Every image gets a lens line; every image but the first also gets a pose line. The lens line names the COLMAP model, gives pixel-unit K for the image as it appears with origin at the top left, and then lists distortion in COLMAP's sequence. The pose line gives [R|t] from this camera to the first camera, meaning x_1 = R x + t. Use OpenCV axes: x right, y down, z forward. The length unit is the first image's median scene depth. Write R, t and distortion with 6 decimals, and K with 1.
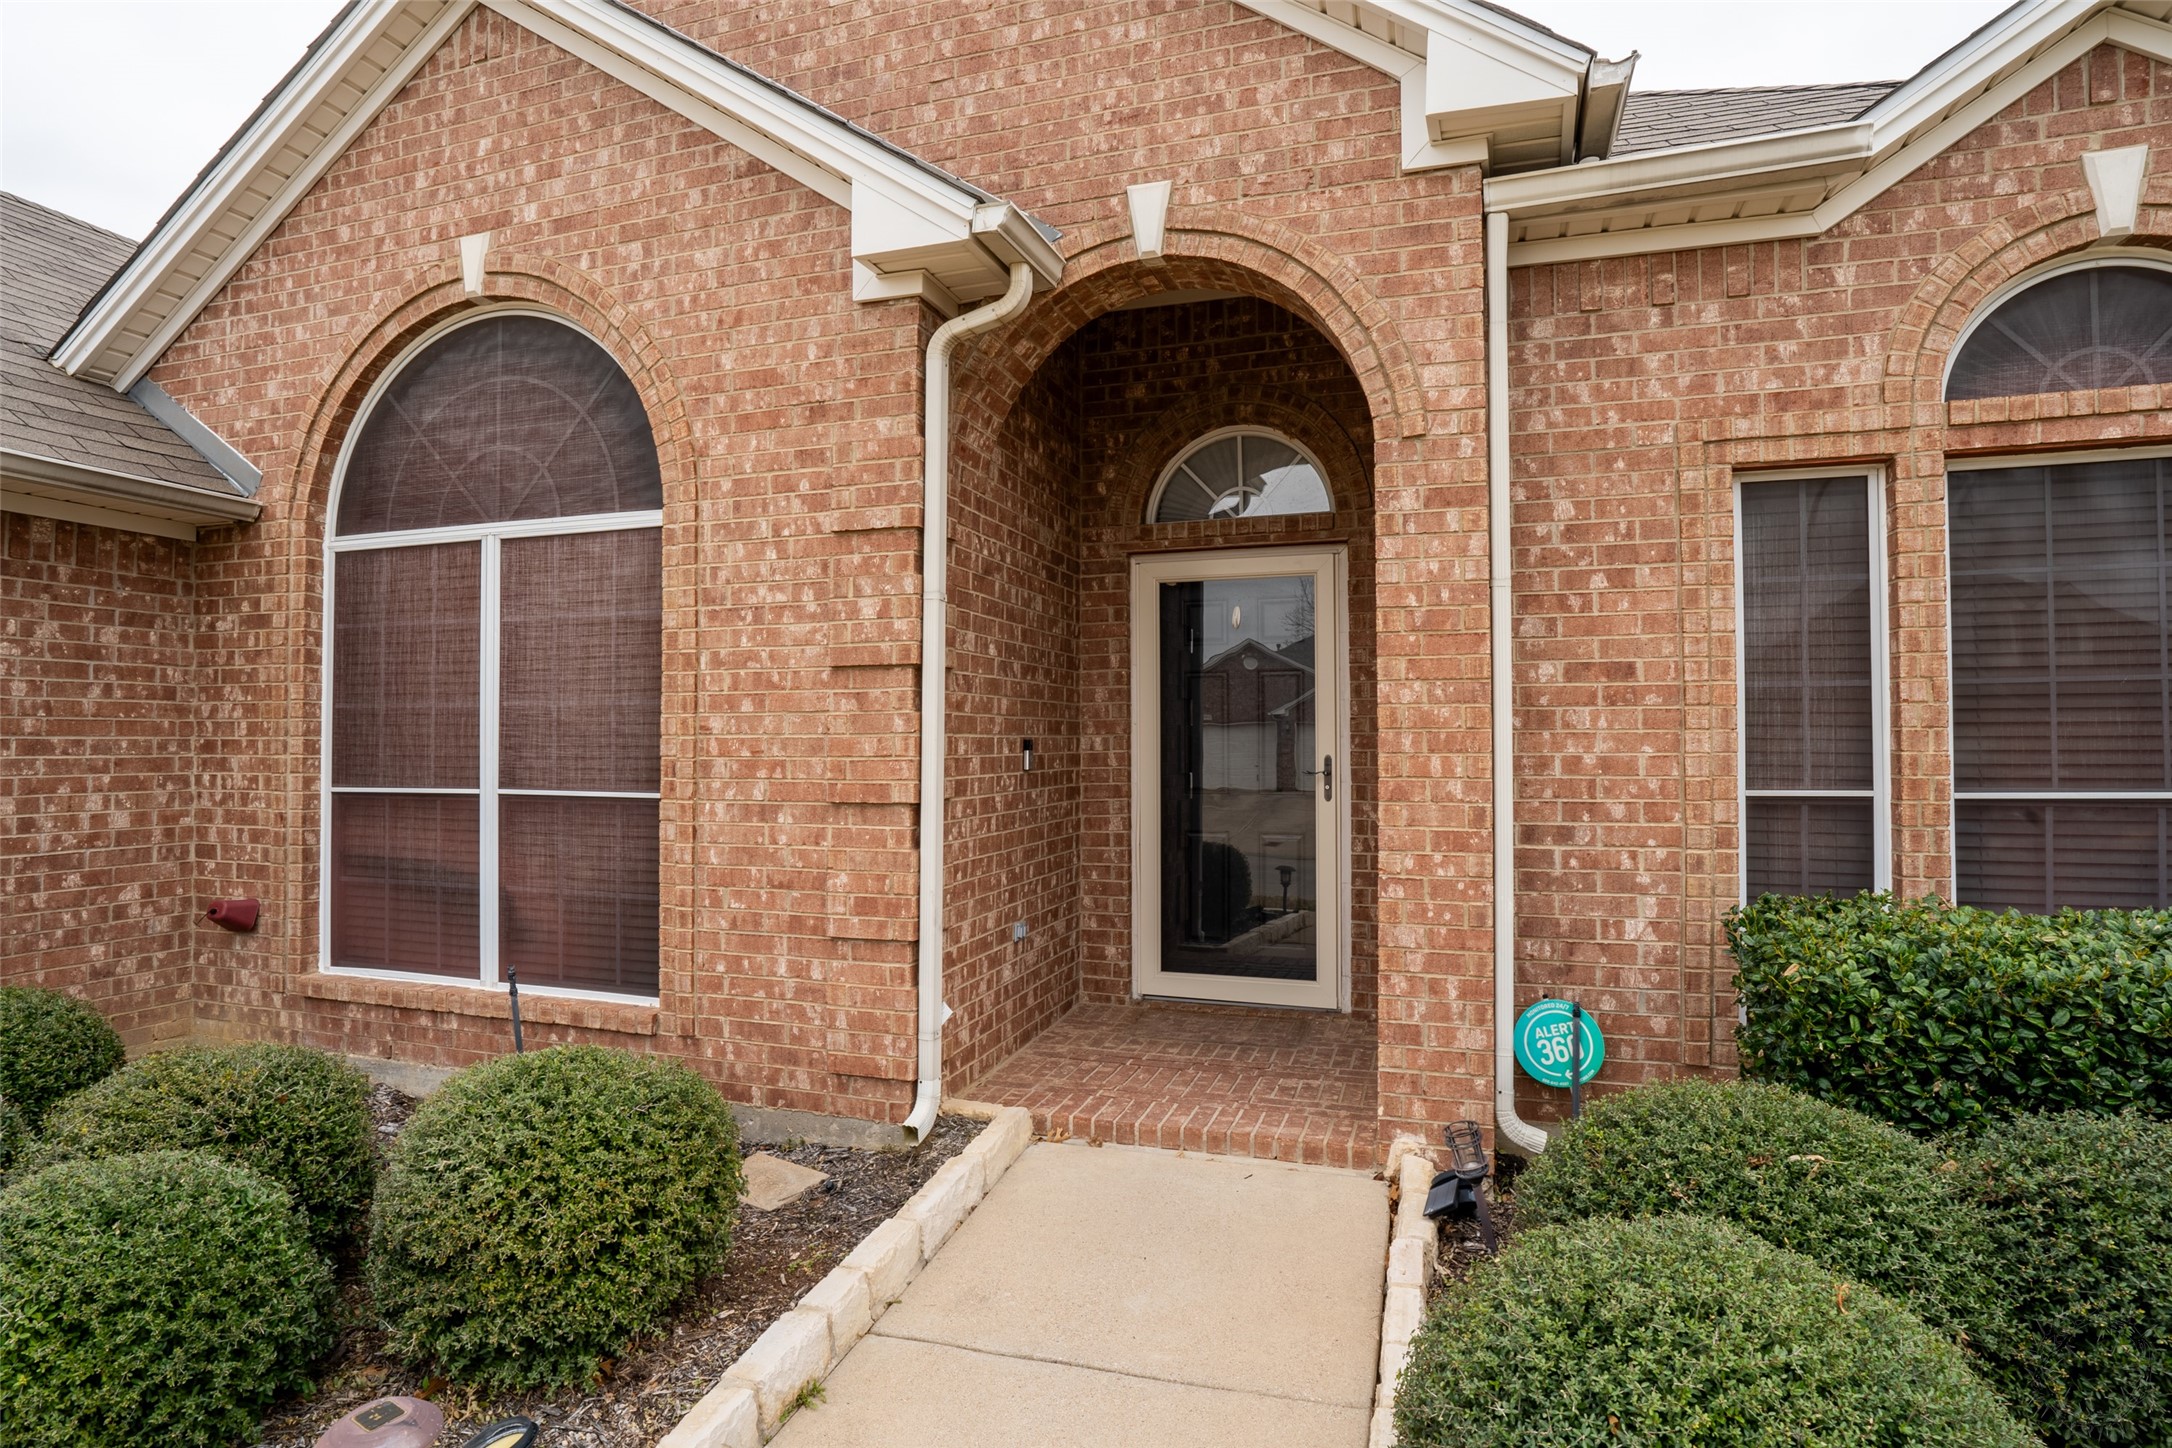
lens RADIAL K [[1128.1, 0, 1092.0], [0, 1128.1, 717.1], [0, 0, 1]] dist [-0.028945, 0.001130]
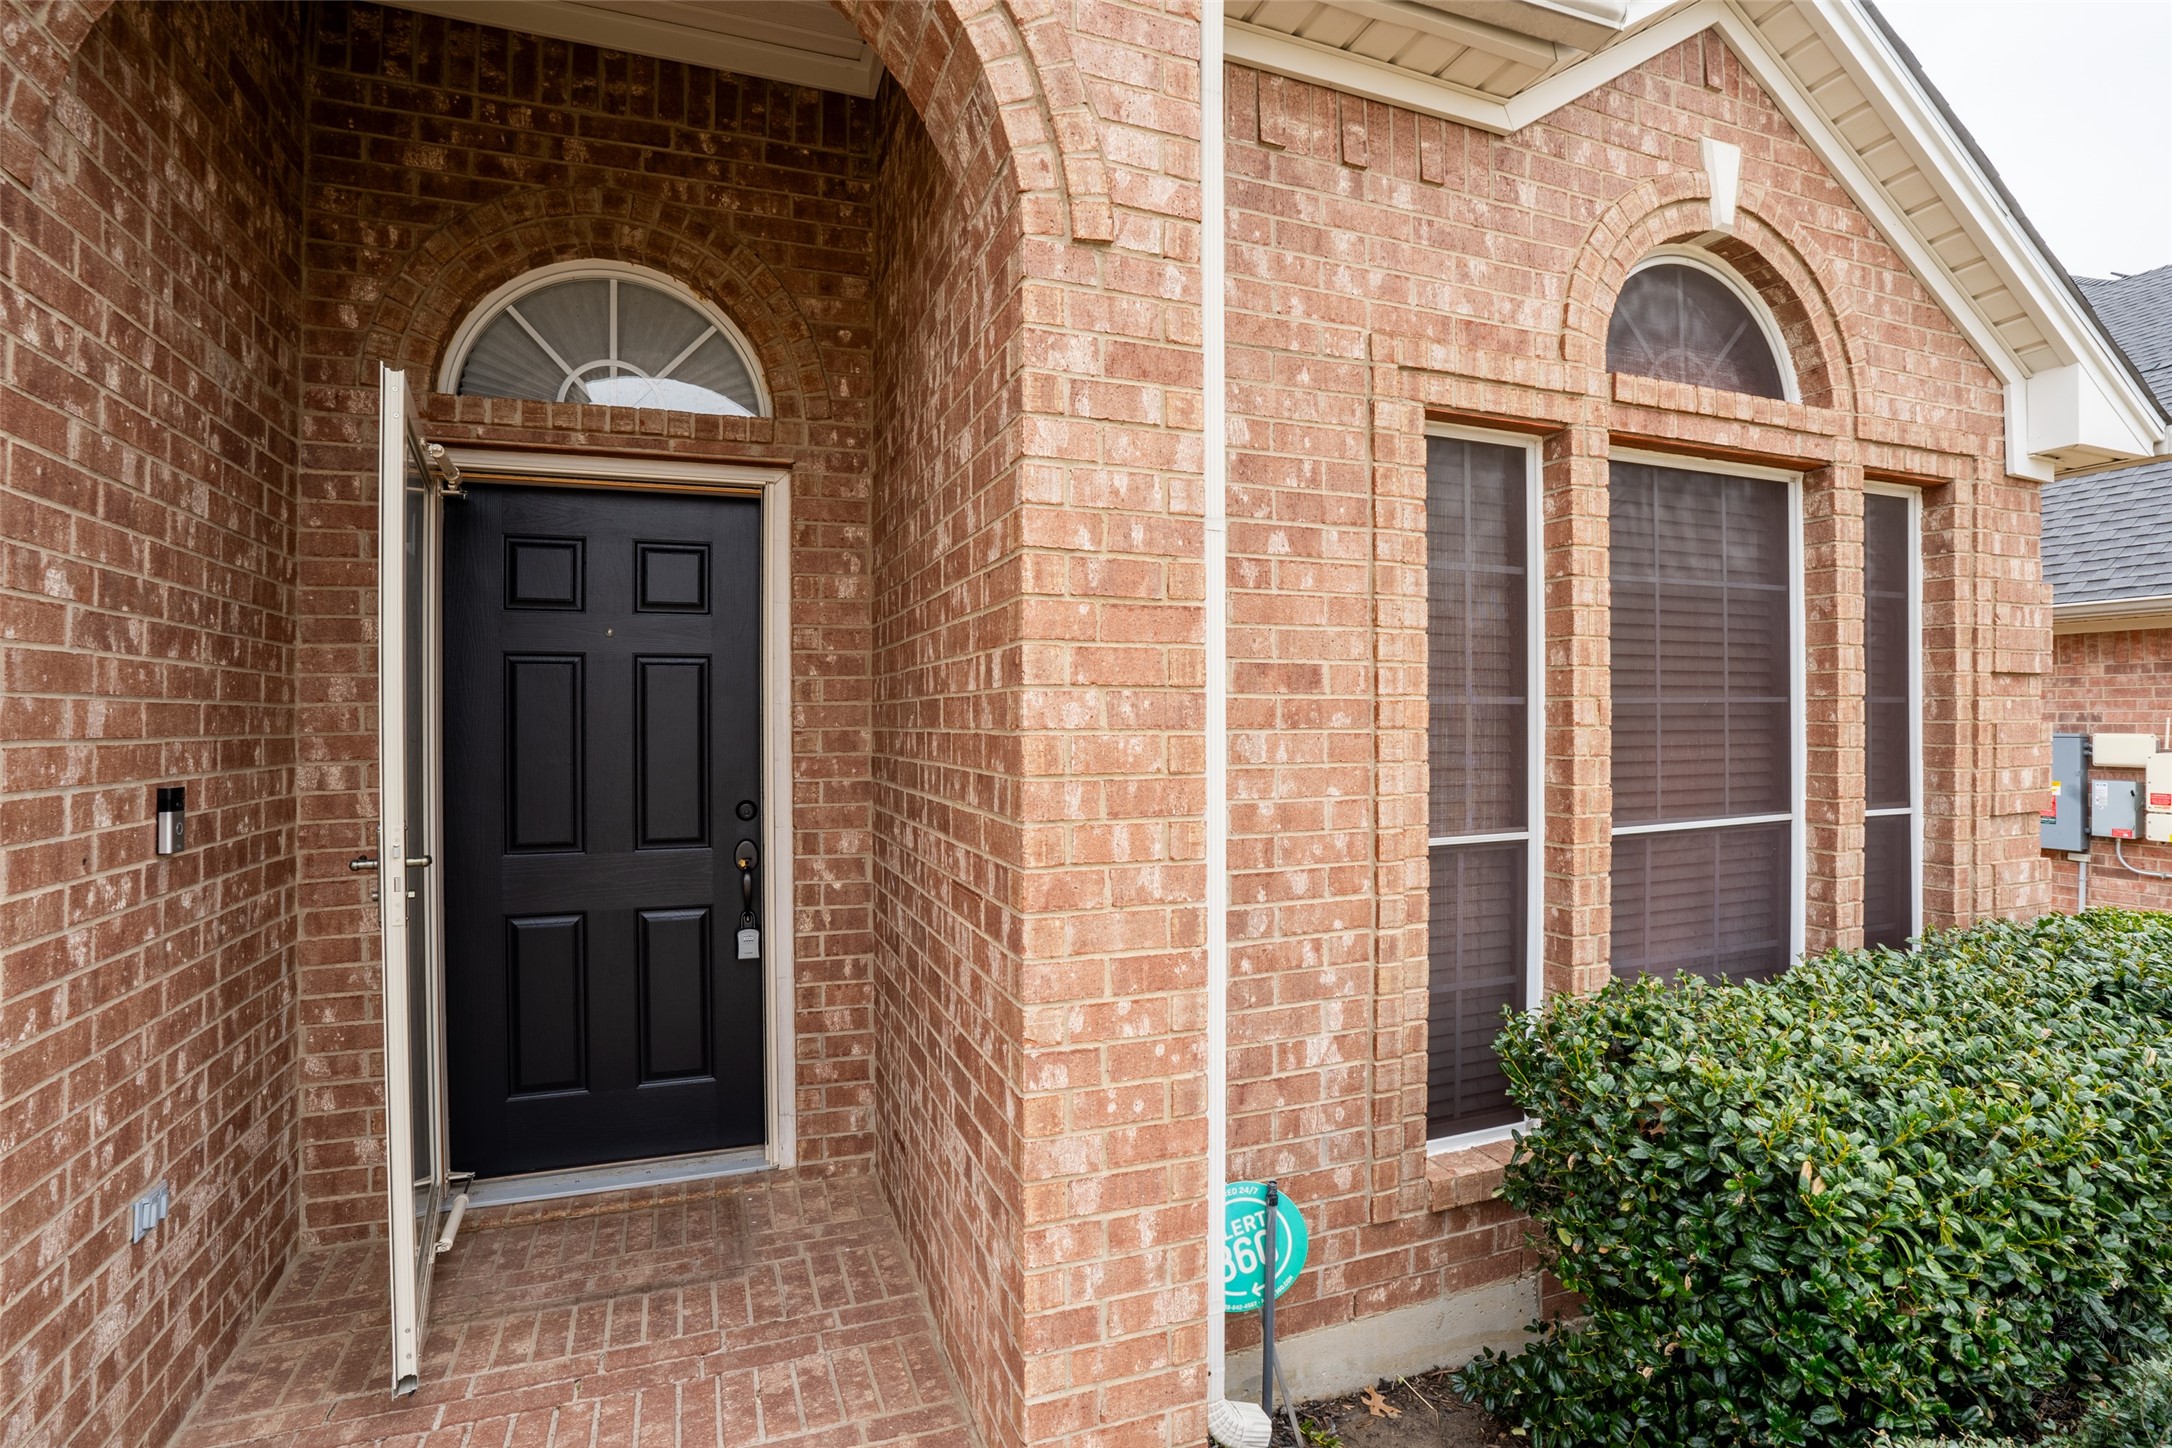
lens RADIAL K [[1049.2, 0, 1091.5], [0, 1049.2, 715.3], [0, 0, 1]] dist [-0.076987, 0.030812]
pose [[0.776564, 0.002243, 0.630034, -0.030451], [-0.009681, 0.999918, 0.008371, -0.022665], [-0.629964, -0.012600, 0.776522, 0.591853]]
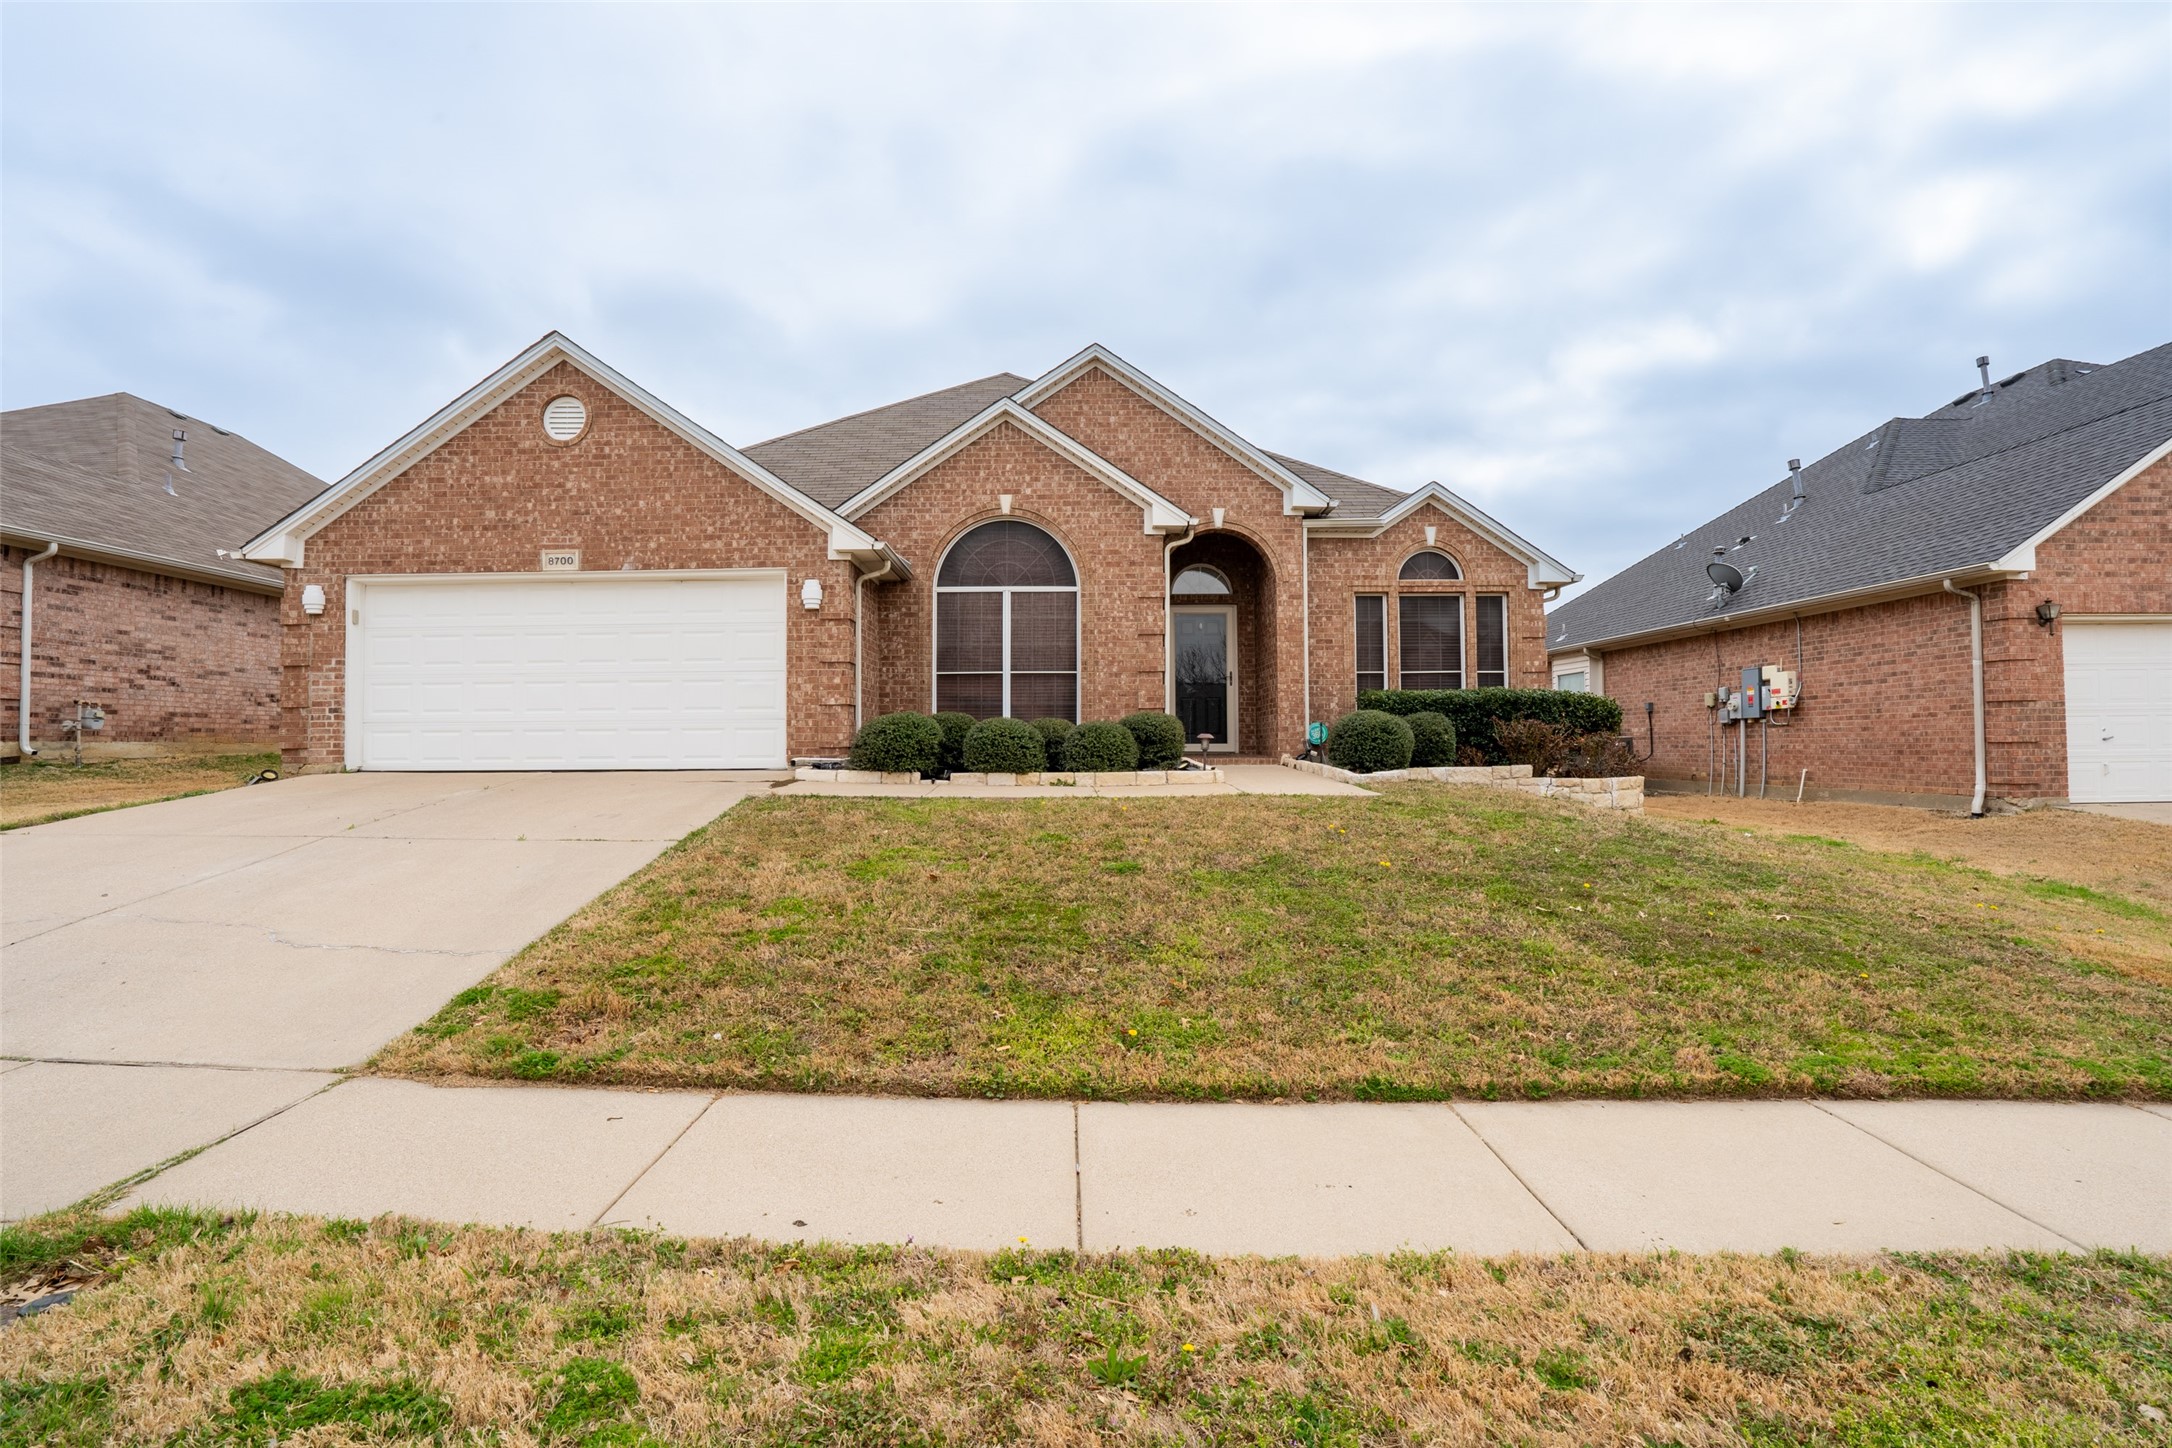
lens RADIAL K [[1004.2, 0, 1089.7], [0, 1004.2, 725.8], [0, 0, 1]] dist [-0.046117, 0.000378]
pose [[0.944900, 0.003208, 0.327343, -1.526582], [-0.001704, 0.999987, -0.004881, 0.282474], [-0.327355, 0.004054, 0.944893, -2.126457]]
